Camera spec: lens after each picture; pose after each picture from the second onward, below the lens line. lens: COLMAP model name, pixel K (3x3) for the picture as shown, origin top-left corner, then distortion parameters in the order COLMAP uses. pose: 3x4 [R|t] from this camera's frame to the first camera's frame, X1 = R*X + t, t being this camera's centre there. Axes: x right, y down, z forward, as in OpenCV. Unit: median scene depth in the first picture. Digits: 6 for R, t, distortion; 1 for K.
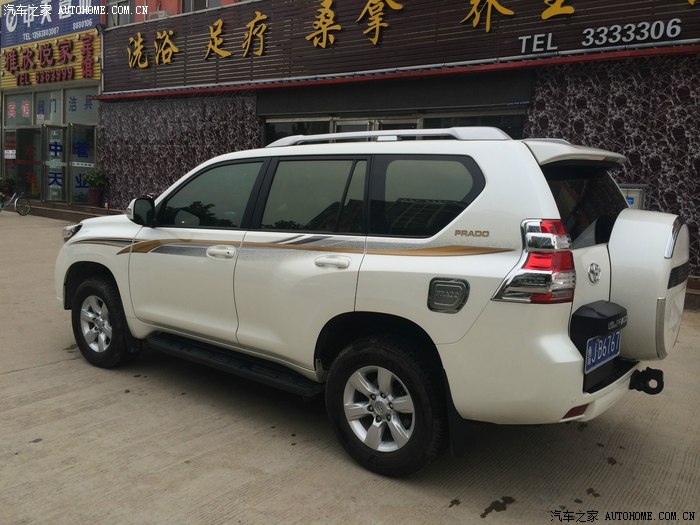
lens RADIAL K [[605.1, 0, 349.8], [0, 605.1, 258.9], [0, 0, 1]] dist [0.062107, -0.091585]
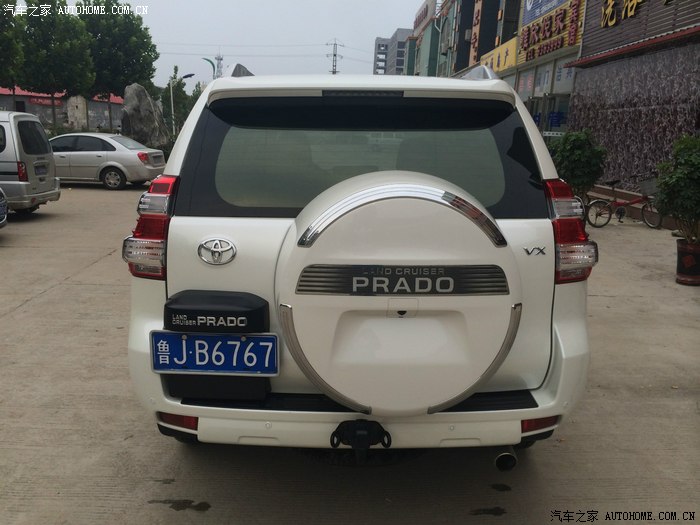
lens RADIAL K [[605.1, 0, 351.8], [0, 605.1, 264.0], [0, 0, 1]] dist [0.062107, -0.091585]
pose [[0.609904, 0.141718, -0.779701, 0.786789], [-0.100894, 0.989760, 0.100976, -0.038057], [0.786026, 0.017081, 0.617957, 0.494948]]
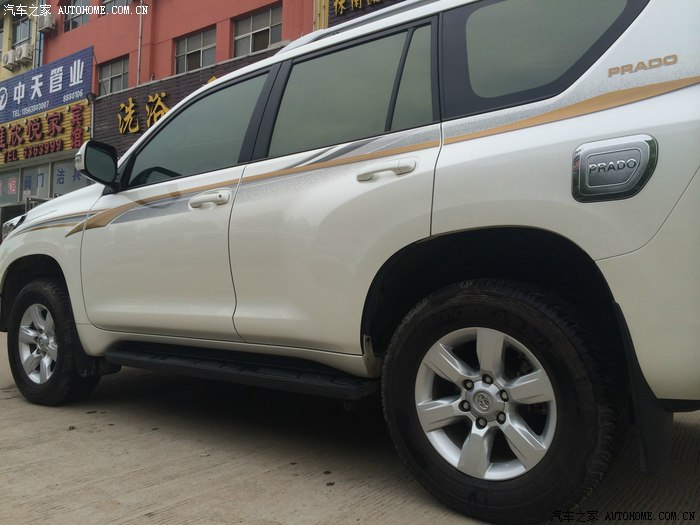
lens RADIAL K [[605.1, 0, 346.6], [0, 605.1, 262.3], [0, 0, 1]] dist [0.062107, -0.091585]
pose [[0.999404, -0.034281, 0.003968, -0.065136], [0.034491, 0.988449, -0.147574, 0.162924], [0.001137, 0.147623, 0.989043, 0.341990]]
